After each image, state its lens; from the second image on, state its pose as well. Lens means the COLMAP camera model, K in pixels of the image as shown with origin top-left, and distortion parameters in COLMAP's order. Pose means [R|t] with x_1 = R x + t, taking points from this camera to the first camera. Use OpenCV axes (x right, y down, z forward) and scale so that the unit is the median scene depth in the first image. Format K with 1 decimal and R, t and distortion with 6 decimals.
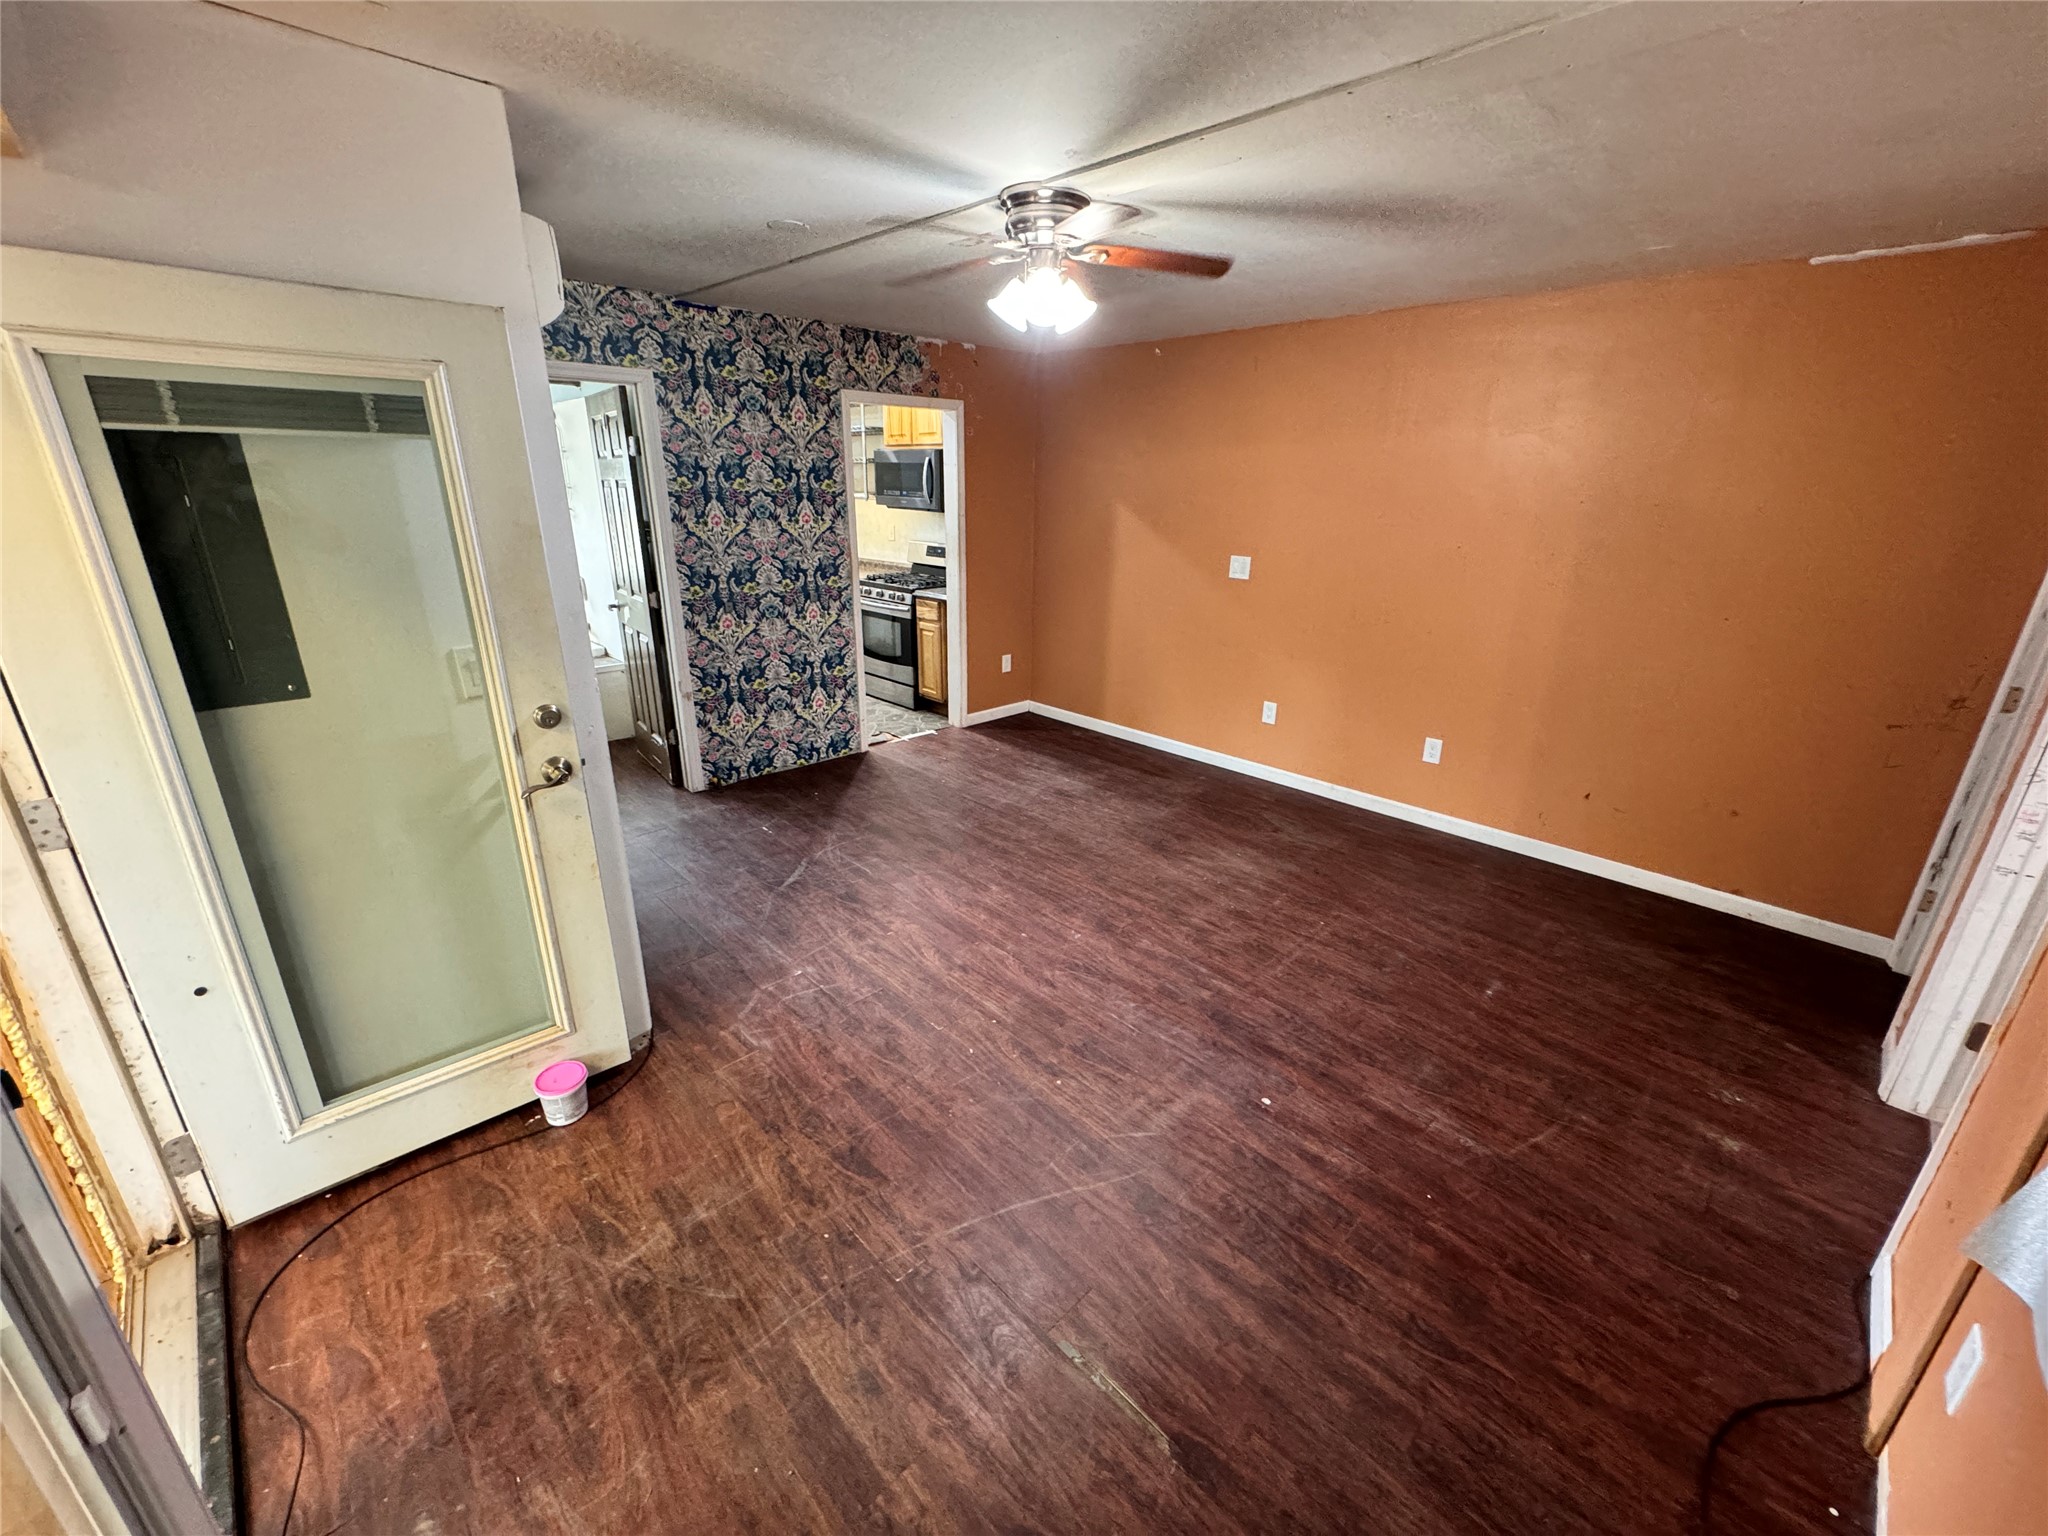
lens RADIAL K [[818.0, 0, 1028.9], [0, 818.0, 769.1], [0, 0, 1]] dist [-0.002581, 0.000559]
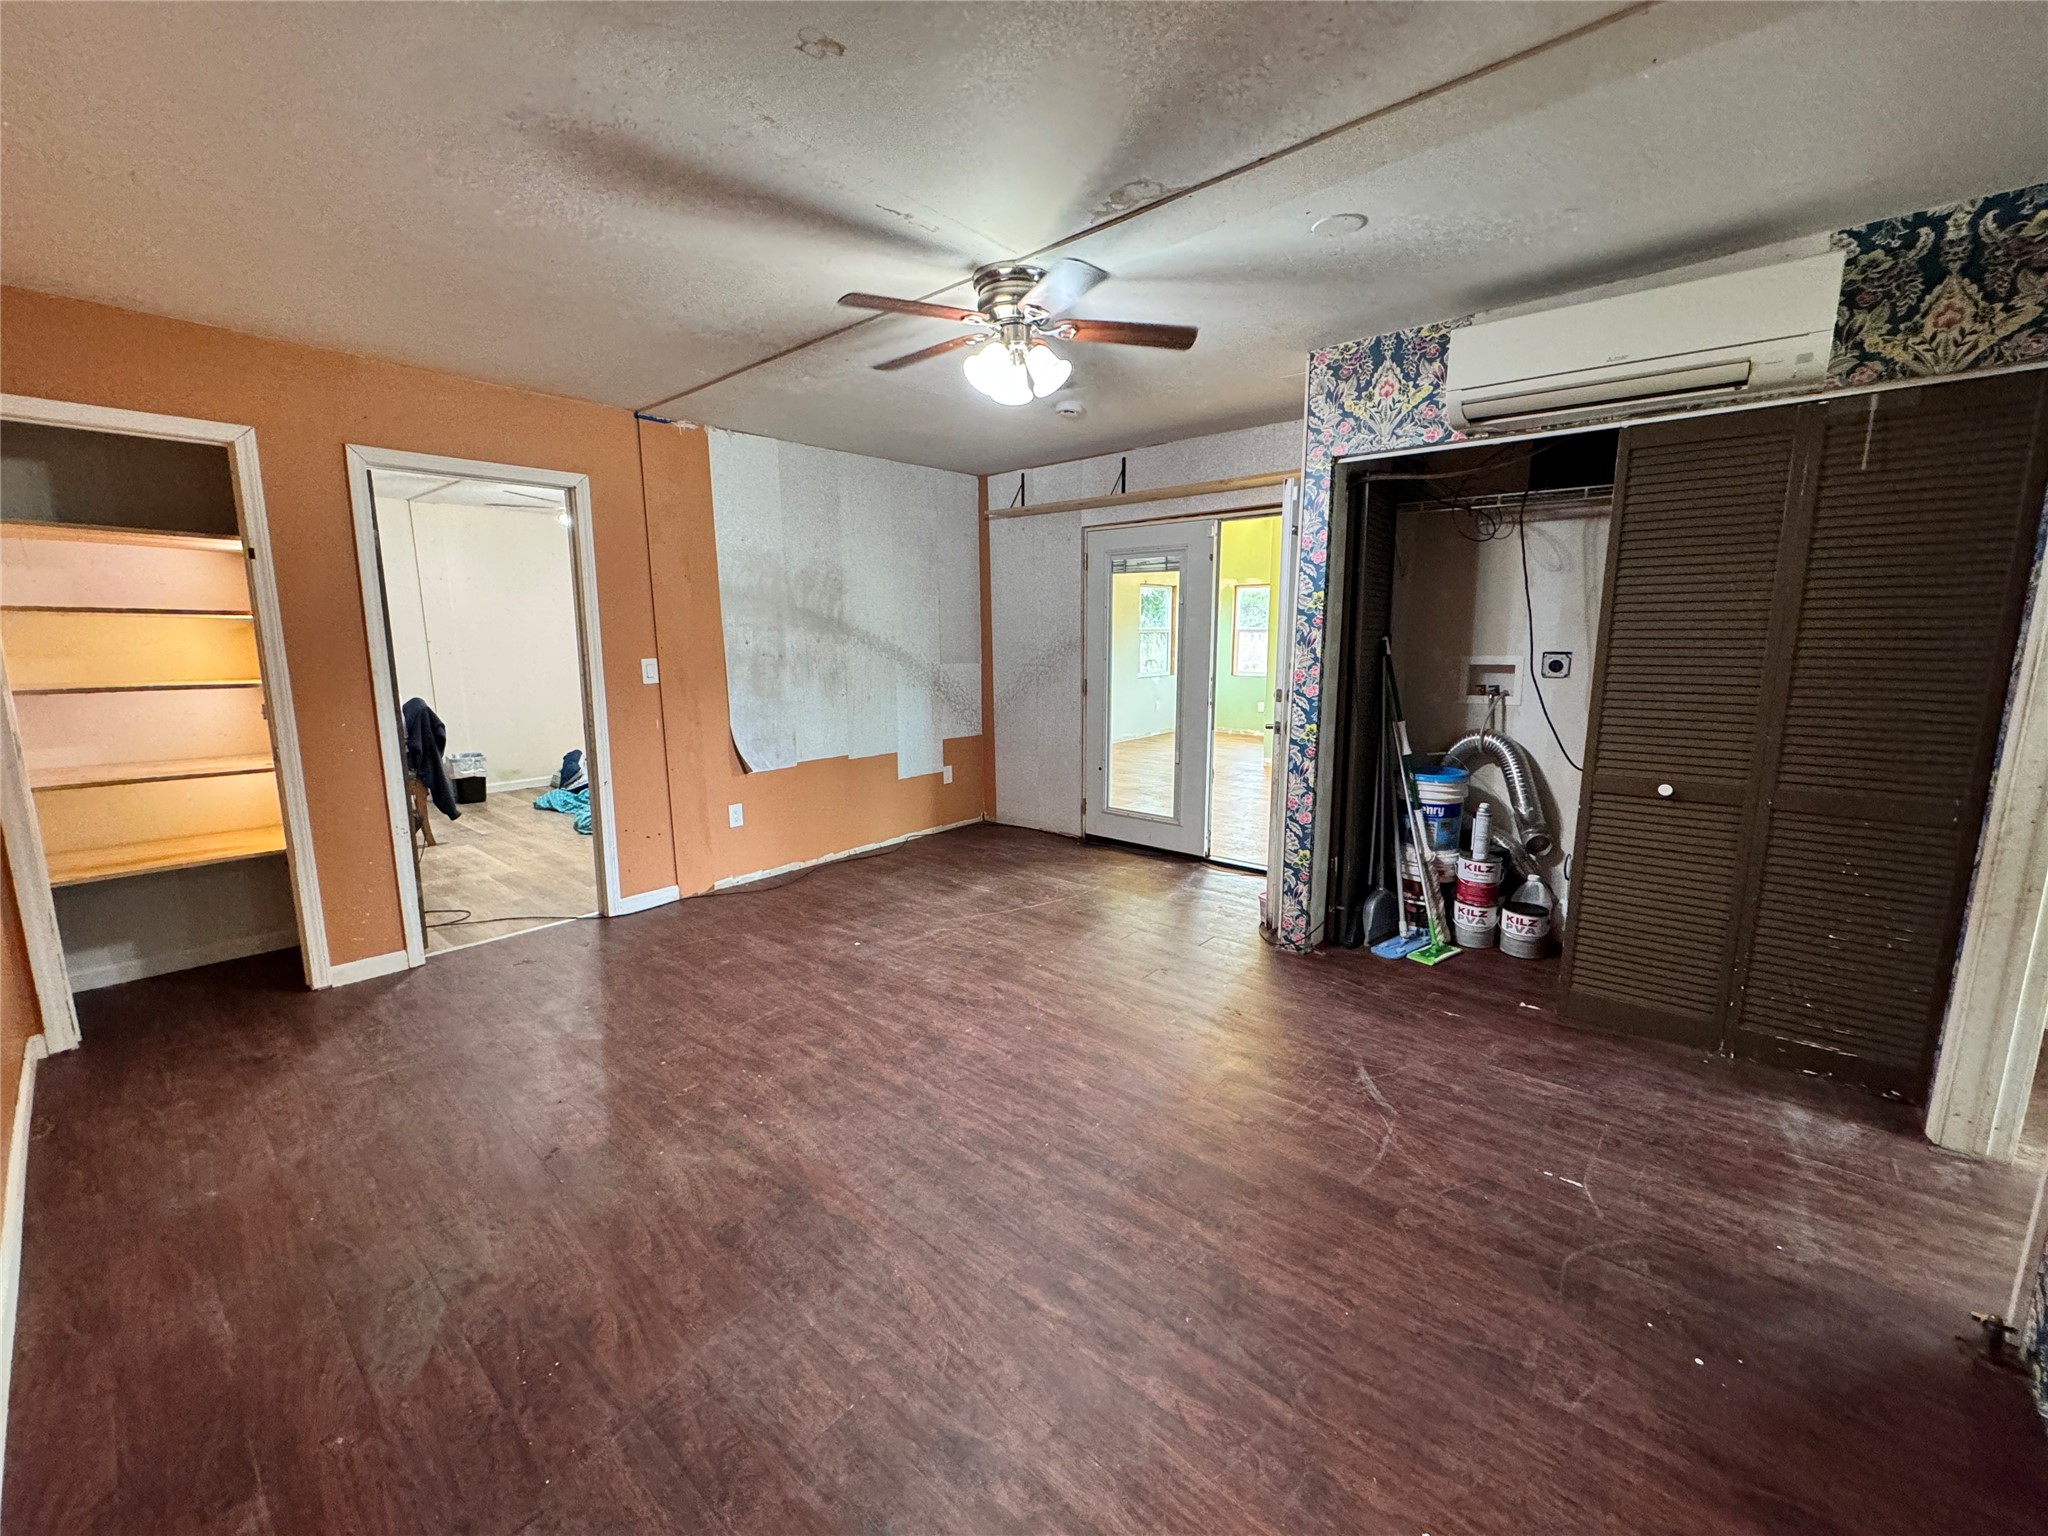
lens RADIAL K [[818.0, 0, 1024.5], [0, 818.0, 765.4], [0, 0, 1]] dist [-0.002581, 0.000559]
pose [[-0.996986, 0.000602, -0.077578, 0.066803], [-0.036843, 0.876339, 0.480284, -0.479119], [0.068274, 0.481695, -0.873676, 1.619813]]
